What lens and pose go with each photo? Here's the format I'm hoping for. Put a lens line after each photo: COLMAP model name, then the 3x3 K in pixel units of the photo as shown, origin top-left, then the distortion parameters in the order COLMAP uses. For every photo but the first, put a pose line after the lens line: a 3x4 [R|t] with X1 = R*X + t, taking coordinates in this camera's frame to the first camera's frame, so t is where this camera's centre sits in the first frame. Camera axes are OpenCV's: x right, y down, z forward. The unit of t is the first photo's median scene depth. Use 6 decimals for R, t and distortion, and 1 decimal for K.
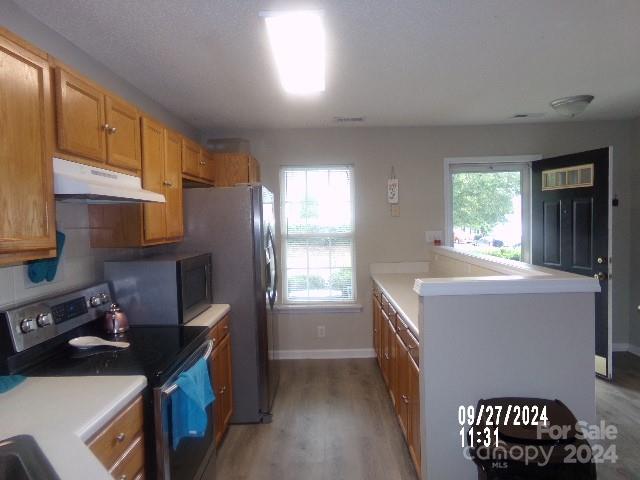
lens RADIAL K [[439.6, 0, 319.9], [0, 439.6, 241.9], [0, 0, 1]] dist [-0.035468, 0.065586]
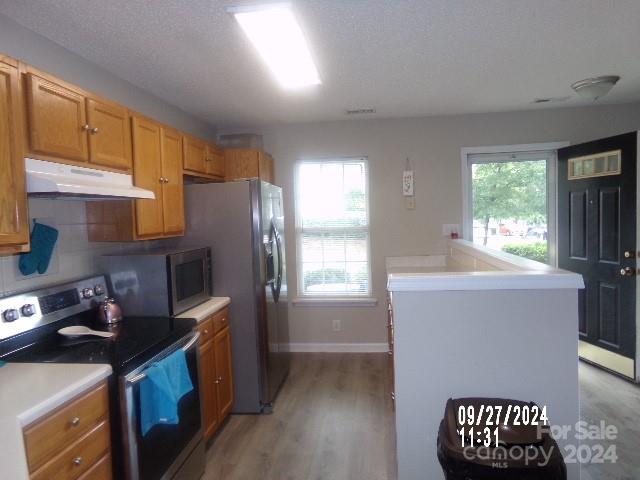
lens RADIAL K [[439.6, 0, 319.8], [0, 439.6, 241.8], [0, 0, 1]] dist [-0.035468, 0.065586]
pose [[0.993857, -0.002669, -0.110638, 0.116985], [0.004318, 0.999883, 0.014666, -0.000942], [0.110586, -0.015054, 0.993753, 0.008336]]
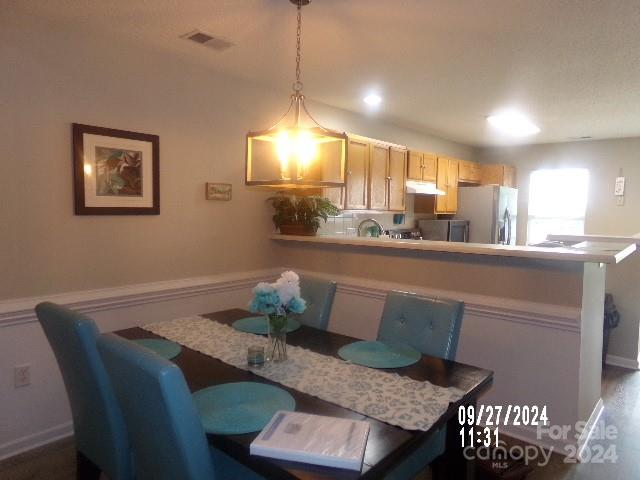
lens RADIAL K [[439.6, 0, 324.0], [0, 439.6, 240.0], [0, 0, 1]] dist [-0.035468, 0.065586]
pose [[0.777928, 0.082694, -0.622888, 0.462682], [-0.061360, 0.996562, 0.055671, 0.042380], [0.625350, -0.005088, 0.780327, -0.912343]]
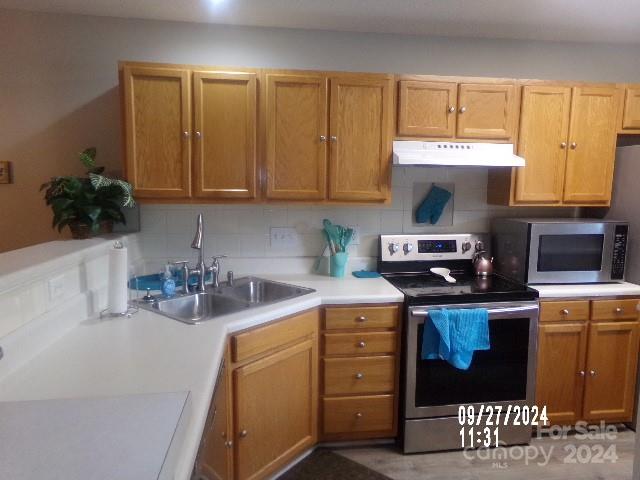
lens RADIAL K [[439.6, 0, 321.1], [0, 439.6, 235.9], [0, 0, 1]] dist [-0.035468, 0.065586]
pose [[0.146243, 0.128427, -0.980877, 0.489491], [-0.055110, 0.991055, 0.121543, -0.018579], [0.987712, 0.036282, 0.152013, 0.277550]]
